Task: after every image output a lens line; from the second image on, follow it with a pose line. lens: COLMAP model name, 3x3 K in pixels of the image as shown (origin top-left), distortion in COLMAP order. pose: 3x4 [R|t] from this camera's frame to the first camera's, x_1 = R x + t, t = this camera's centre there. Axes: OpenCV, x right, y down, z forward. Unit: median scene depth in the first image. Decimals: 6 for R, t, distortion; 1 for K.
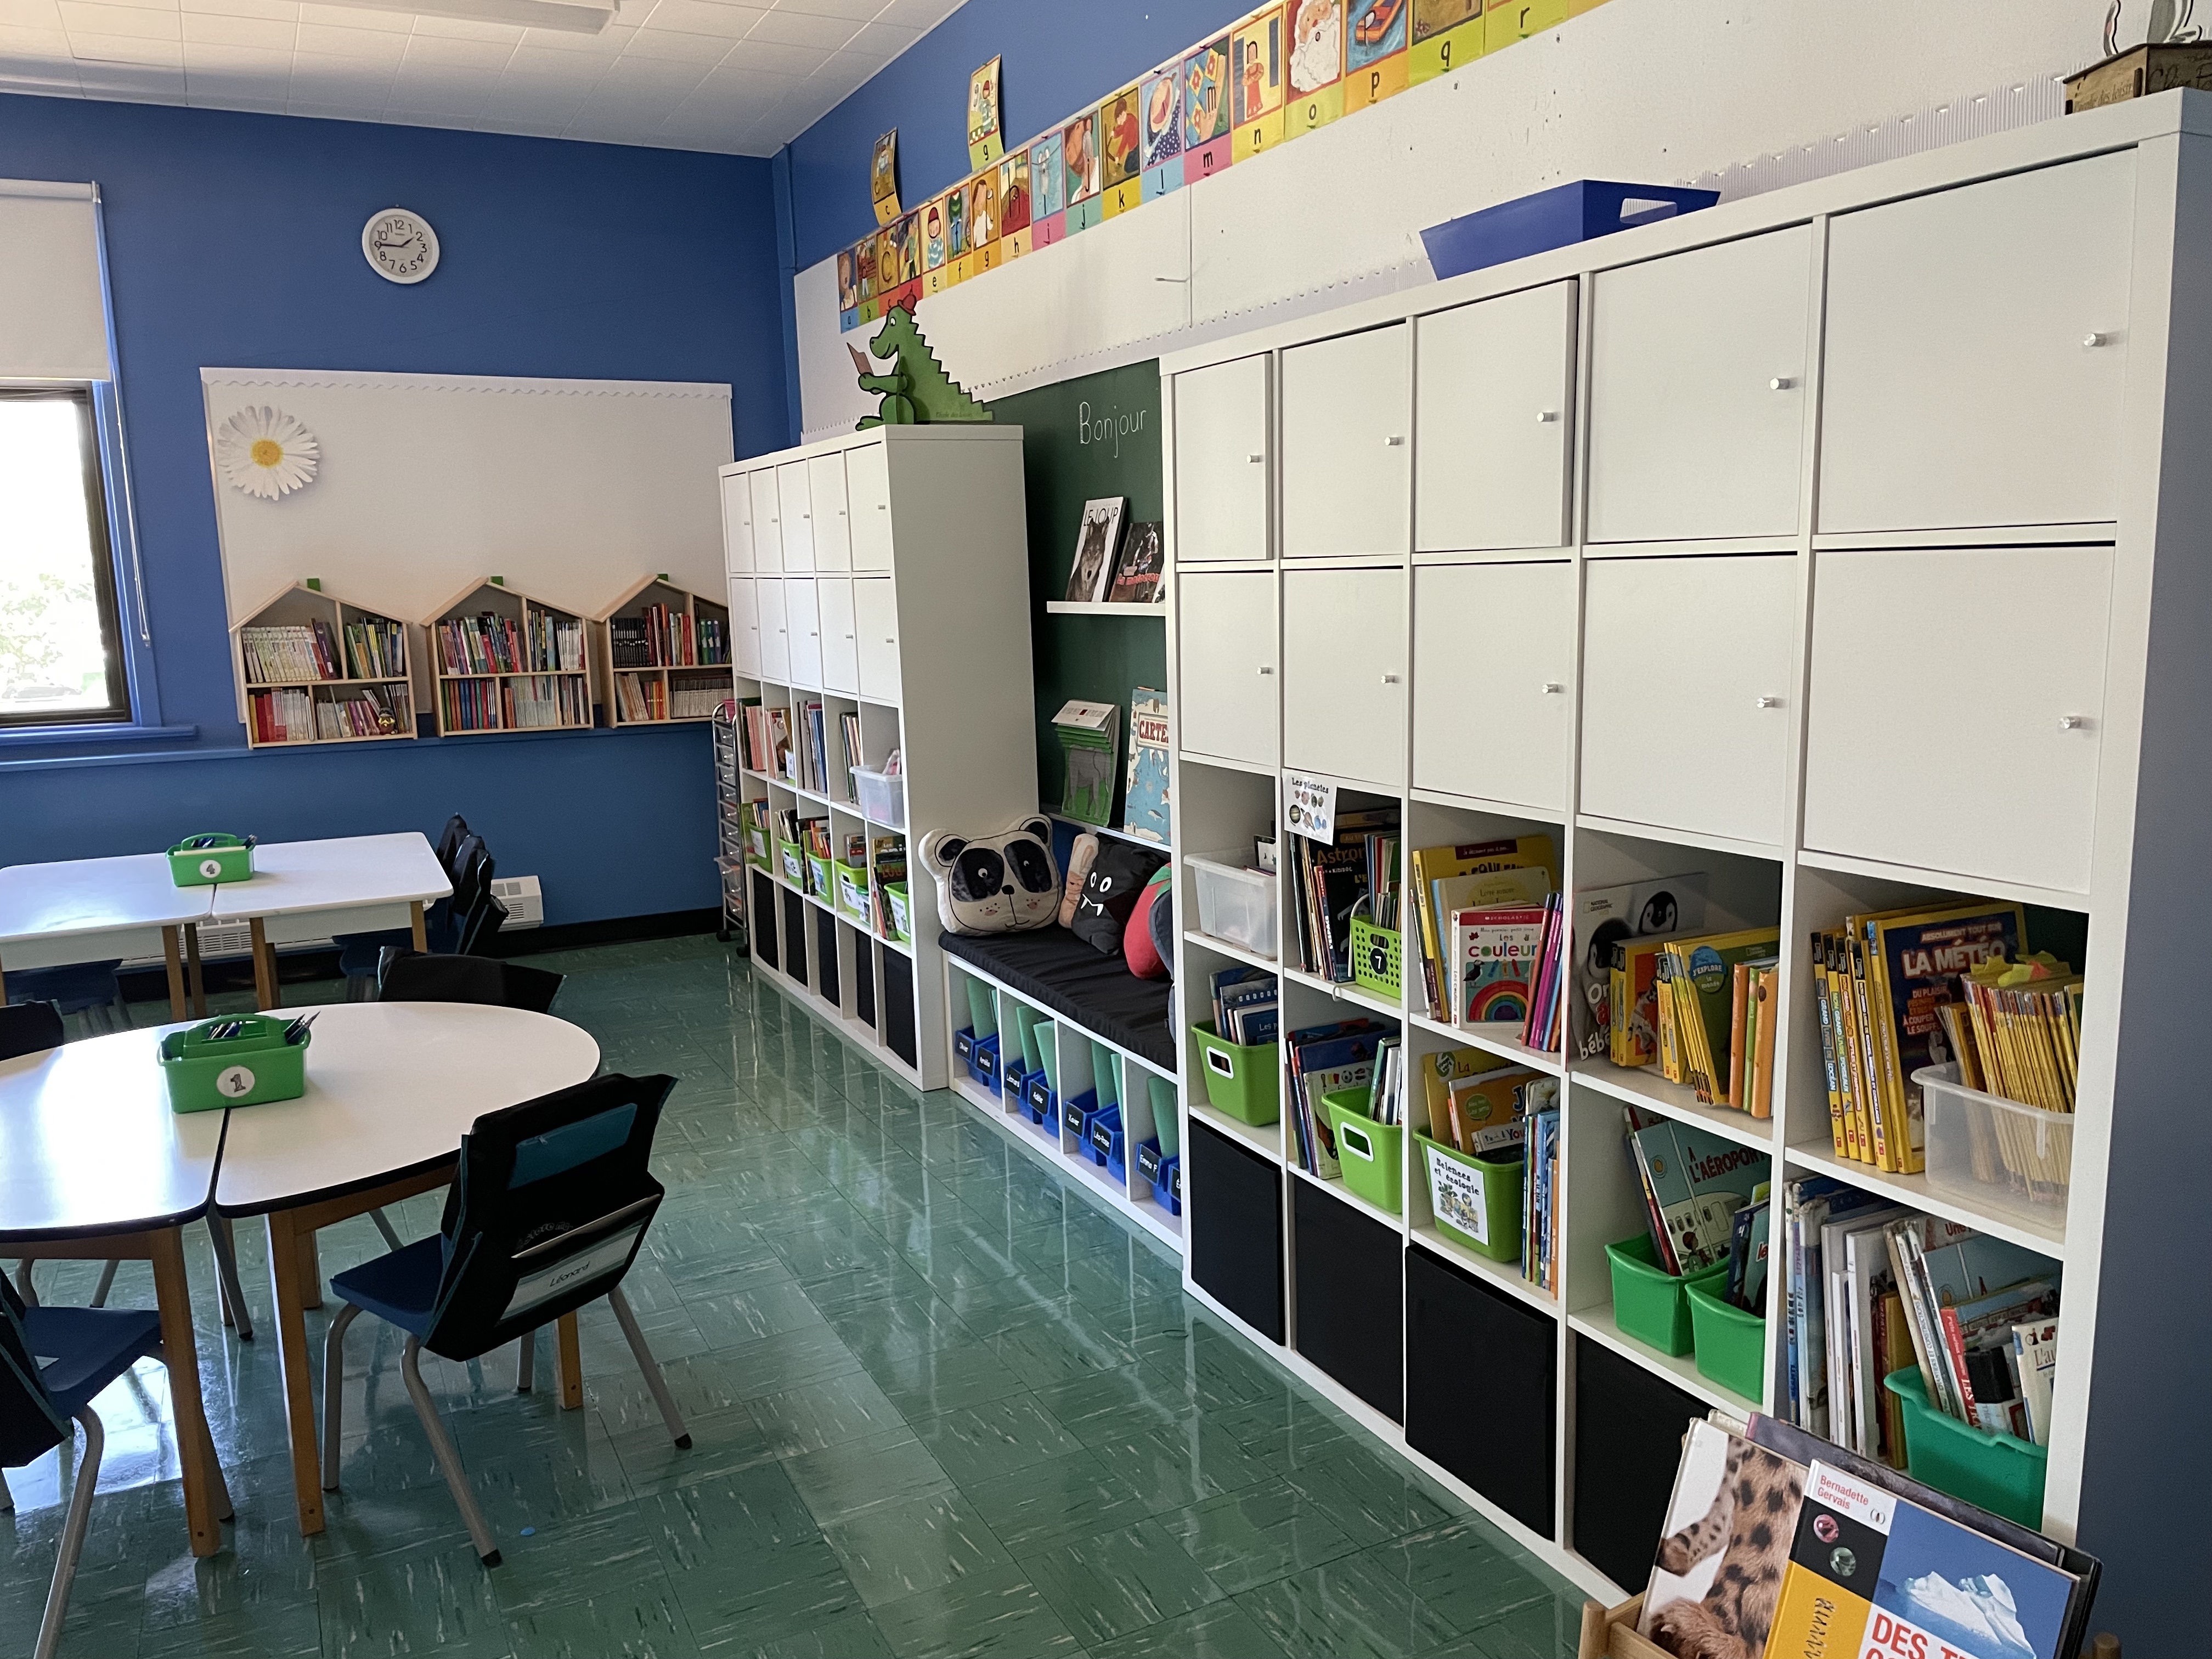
lens RADIAL K [[1681.8, 0, 1075.3], [0, 1681.8, 837.1], [0, 0, 1]] dist [0.114365, -0.141254]
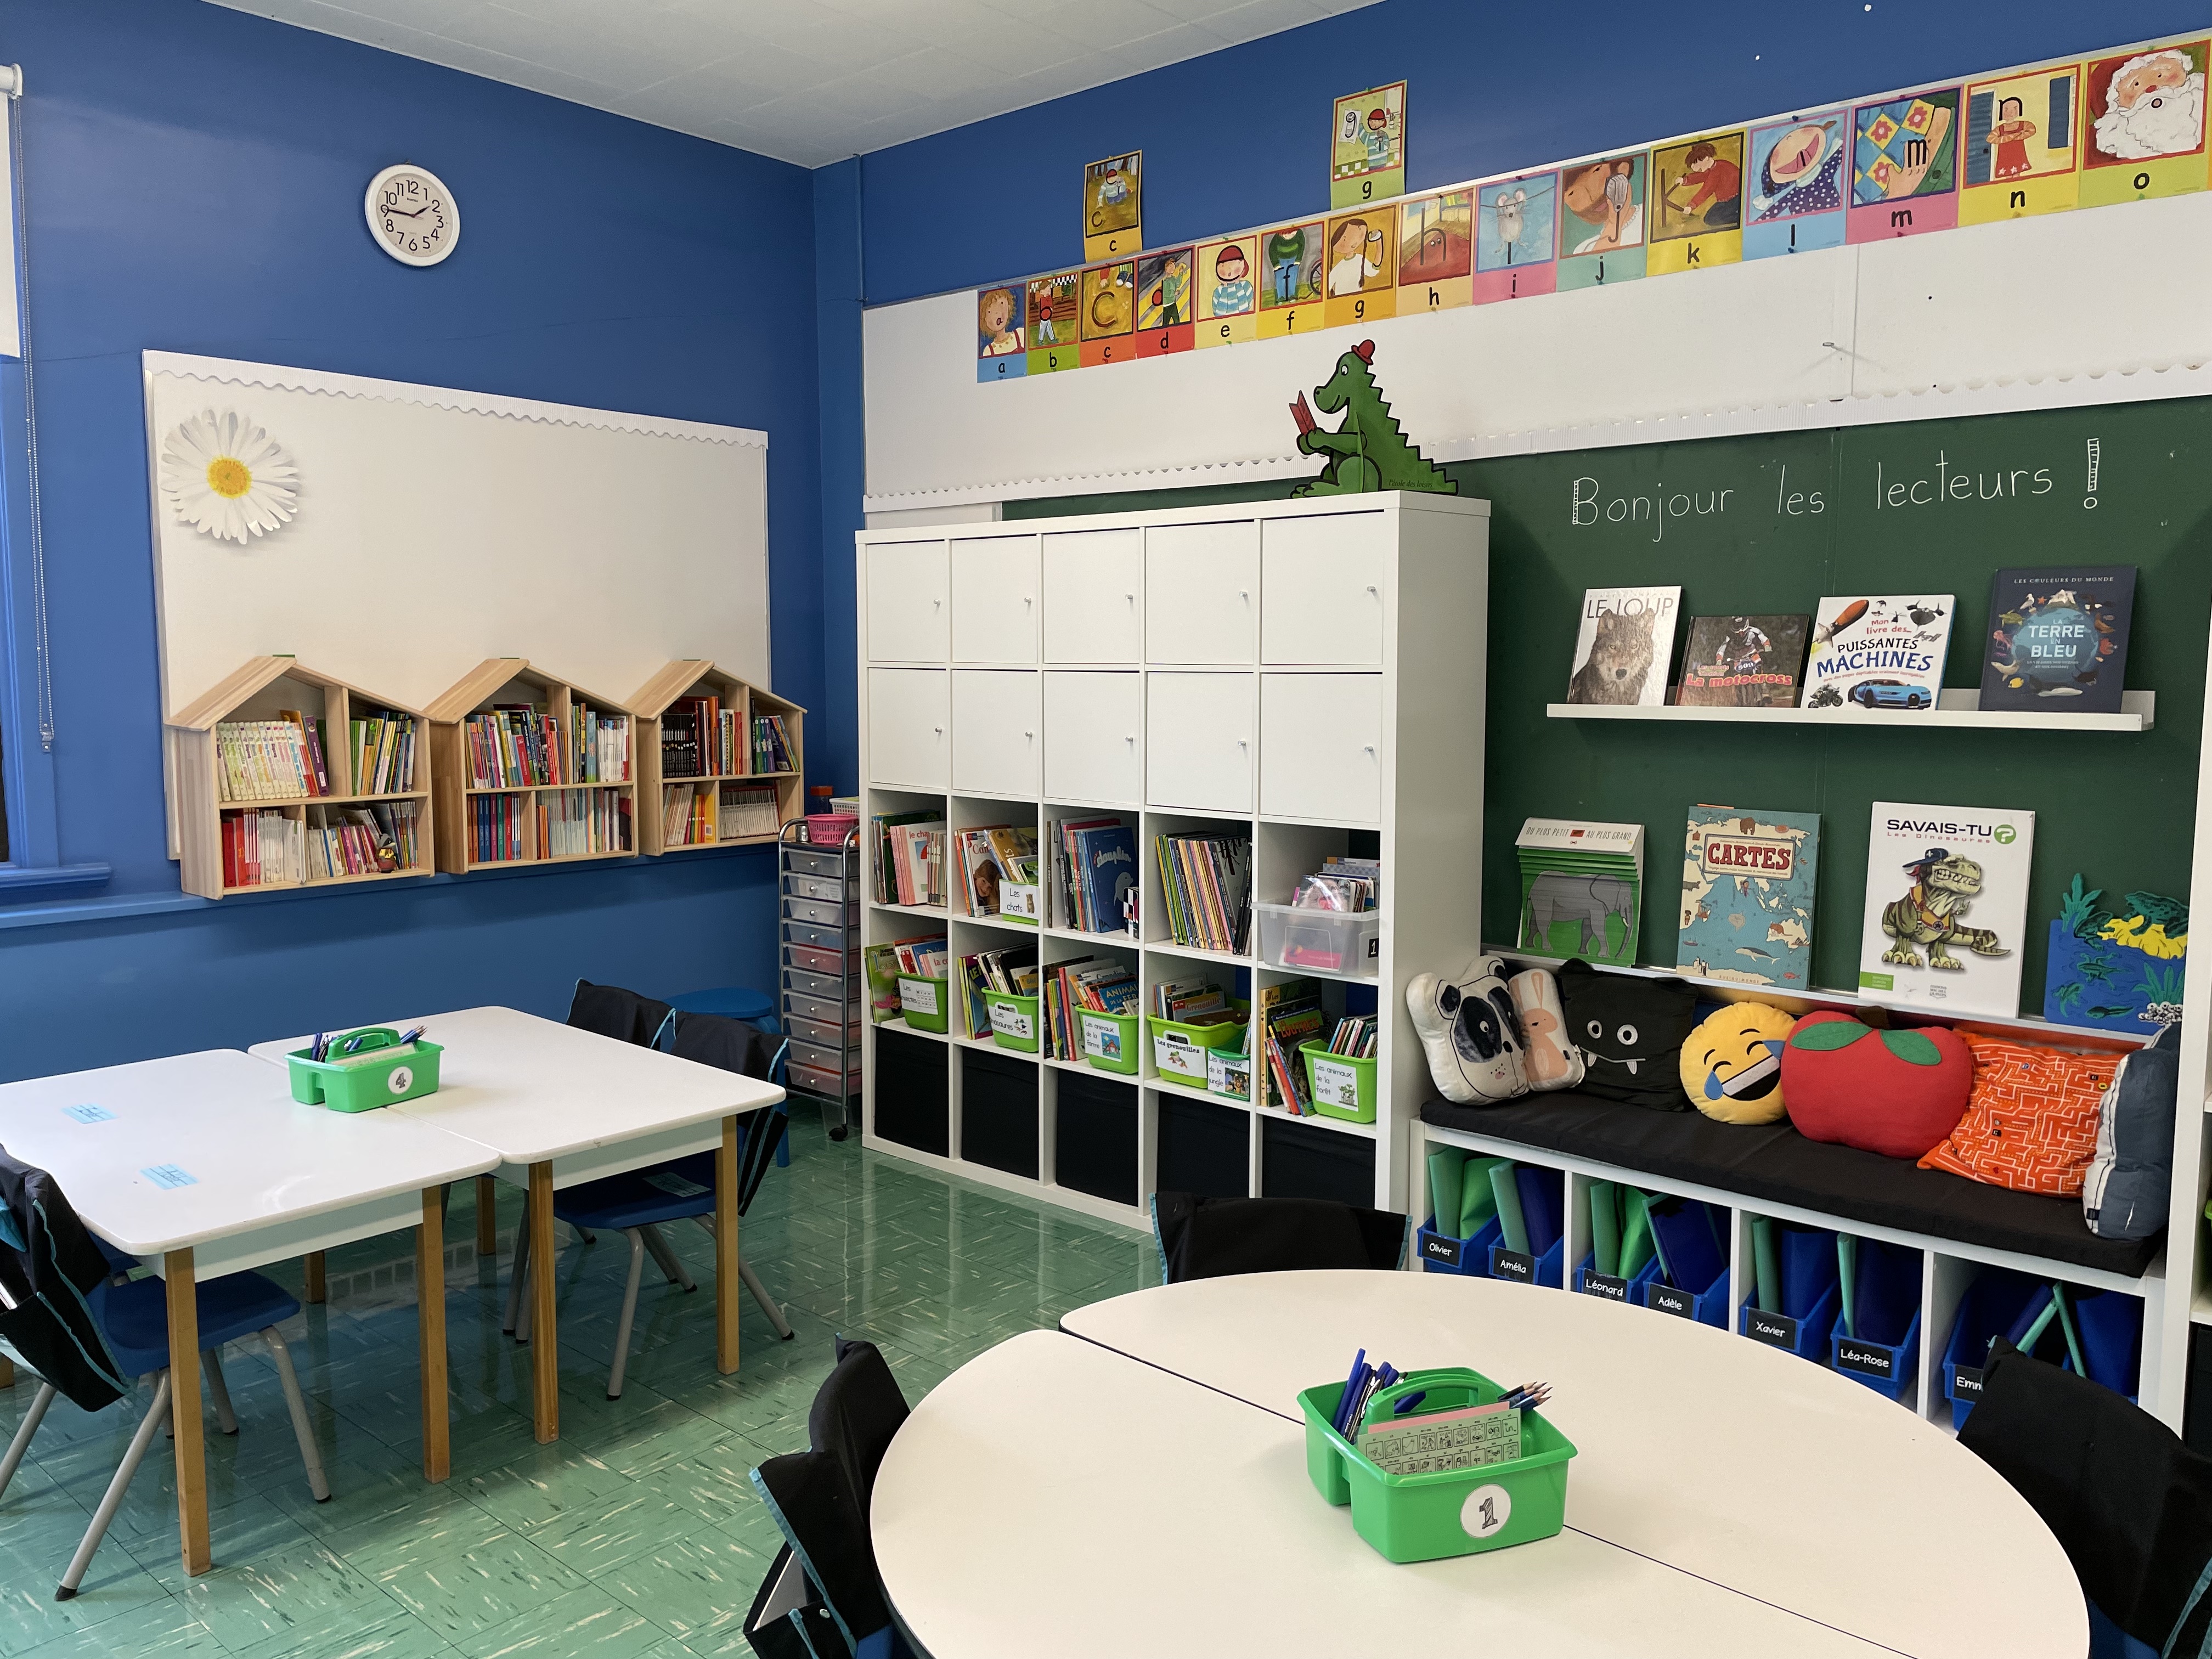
lens RADIAL K [[1672.3, 0, 1106.0], [0, 1672.3, 829.5], [0, 0, 1]] dist [0.097924, -0.125204]
pose [[0.922891, -0.011474, 0.384890, -0.418208], [0.035604, 0.997817, -0.055627, -0.028251], [-0.383411, 0.065041, 0.921285, 0.231560]]
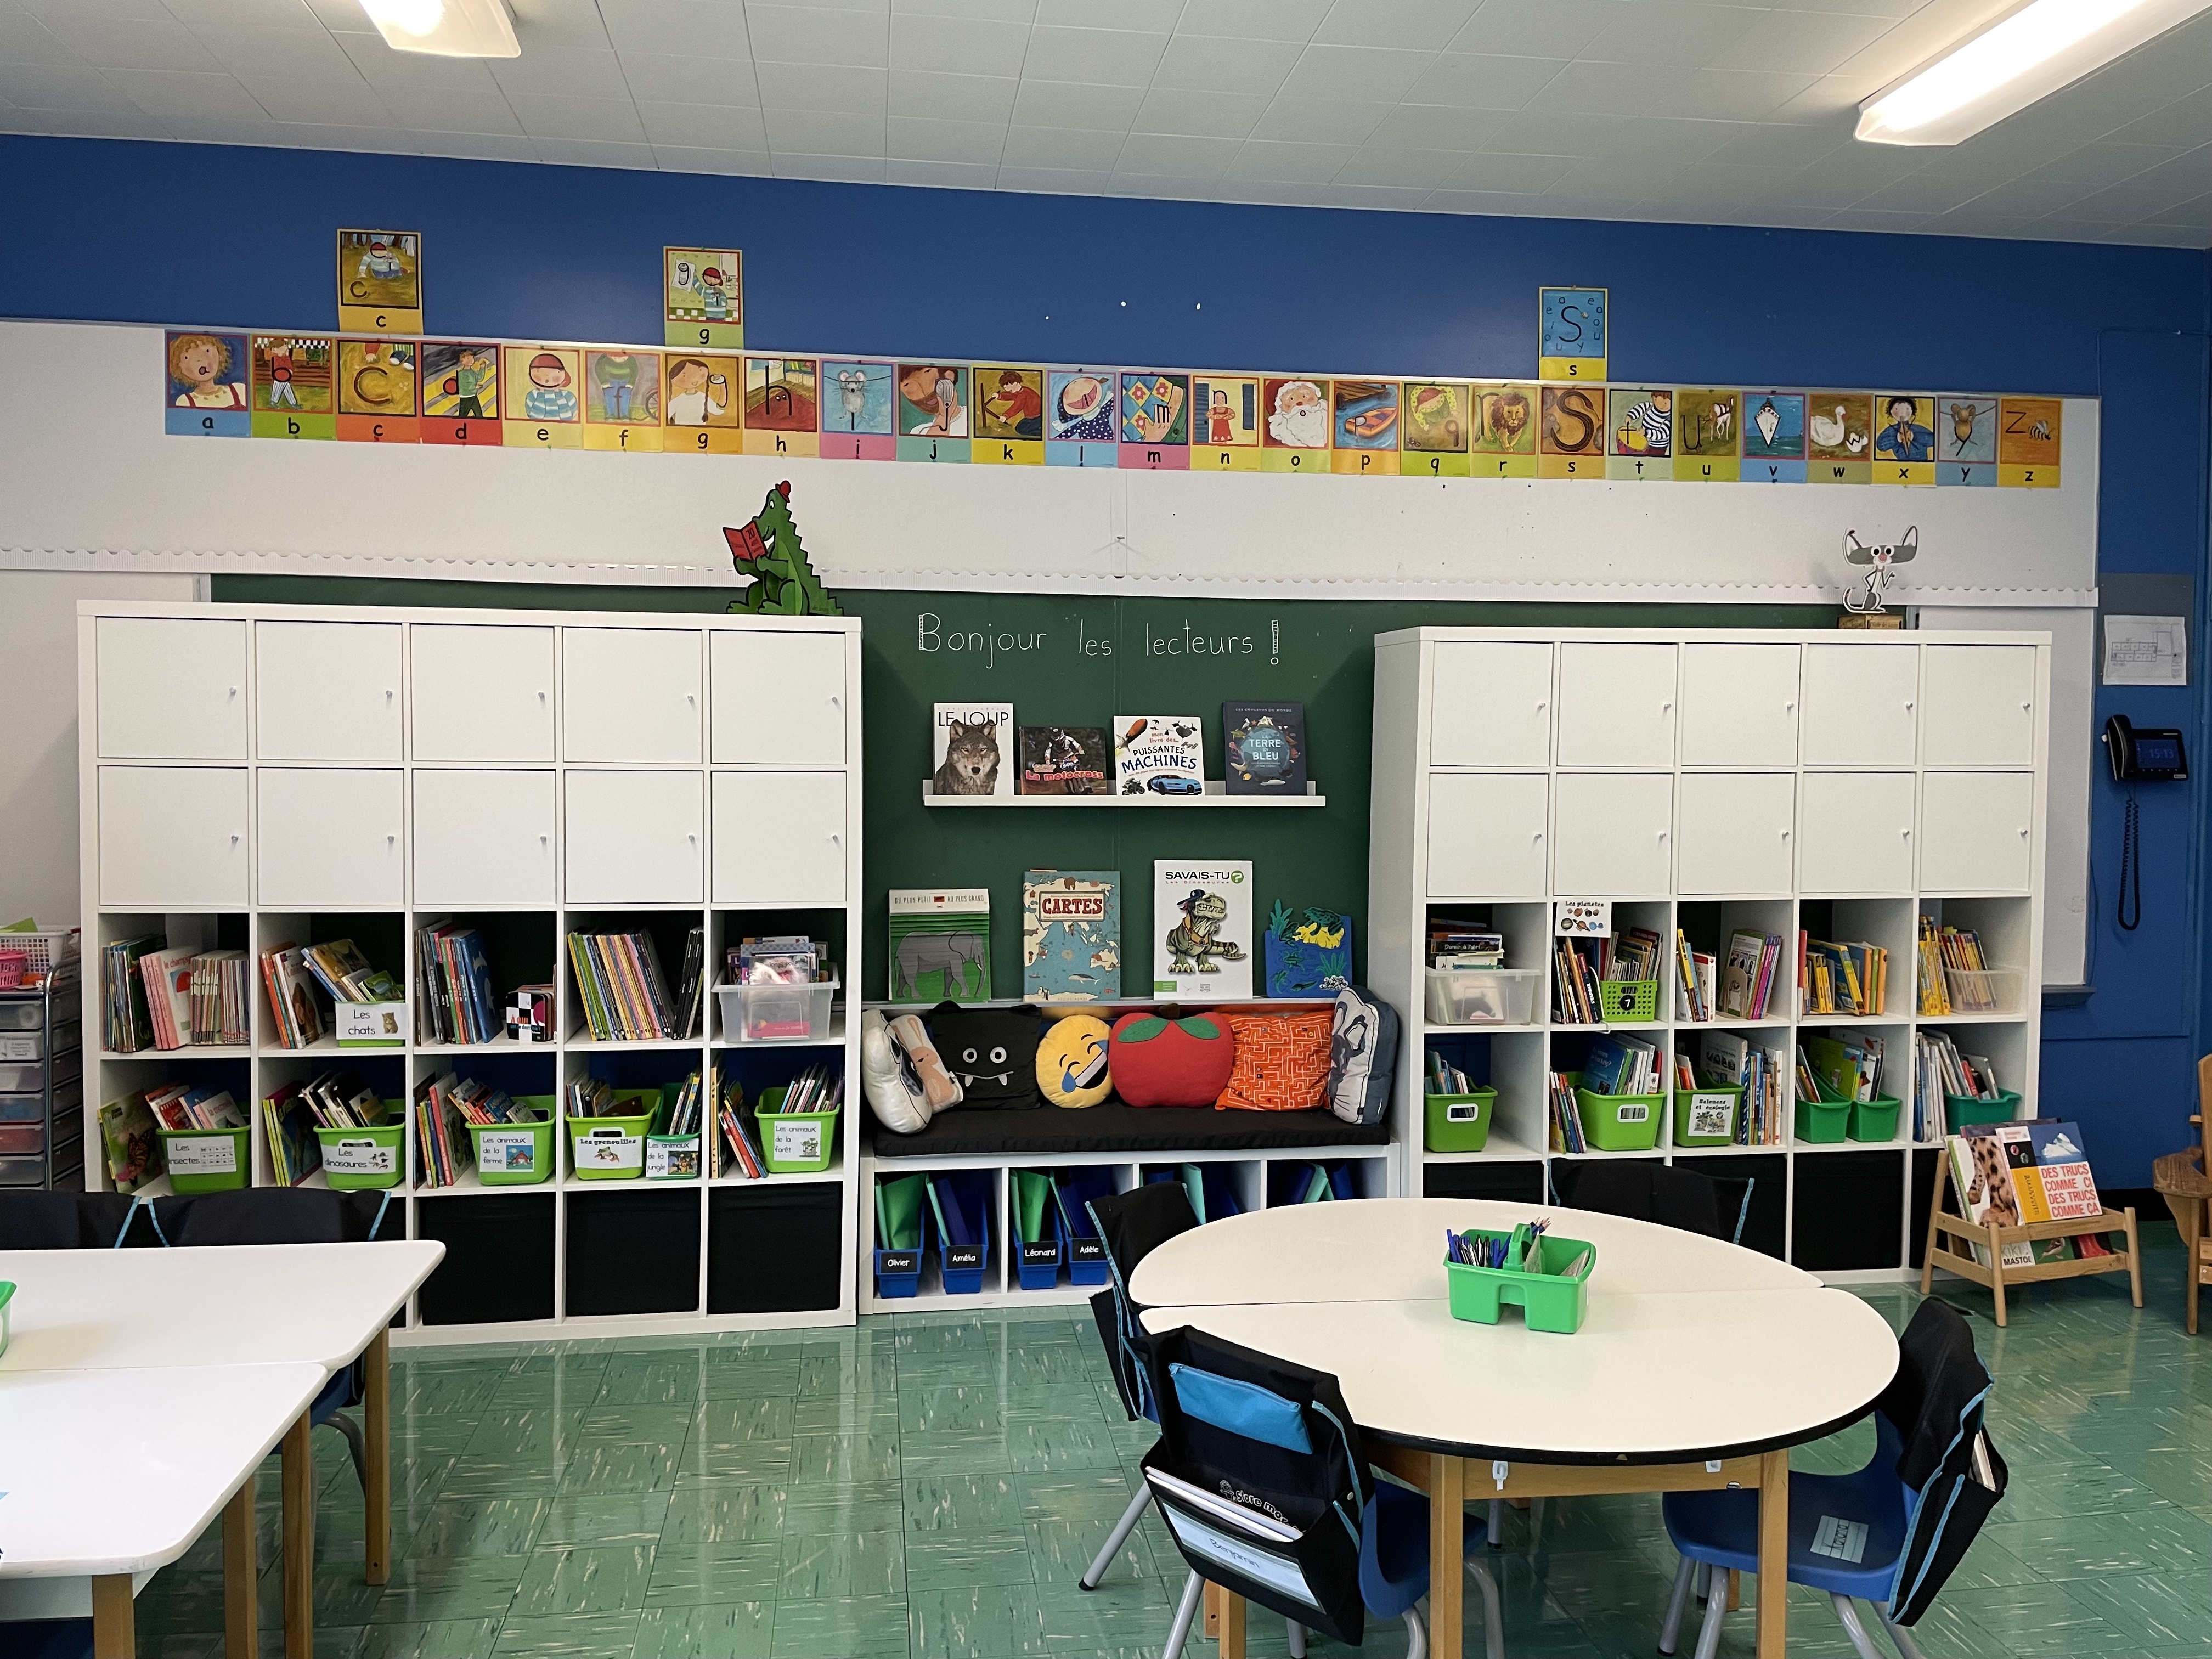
lens RADIAL K [[1653.8, 0, 1093.4], [0, 1653.8, 825.1], [0, 0, 1]] dist [0.102230, -0.136546]
pose [[0.305585, -0.019912, 0.951957, -0.728593], [0.136750, 0.990334, -0.023183, -0.063471], [-0.942294, 0.137265, 0.305354, 0.448405]]
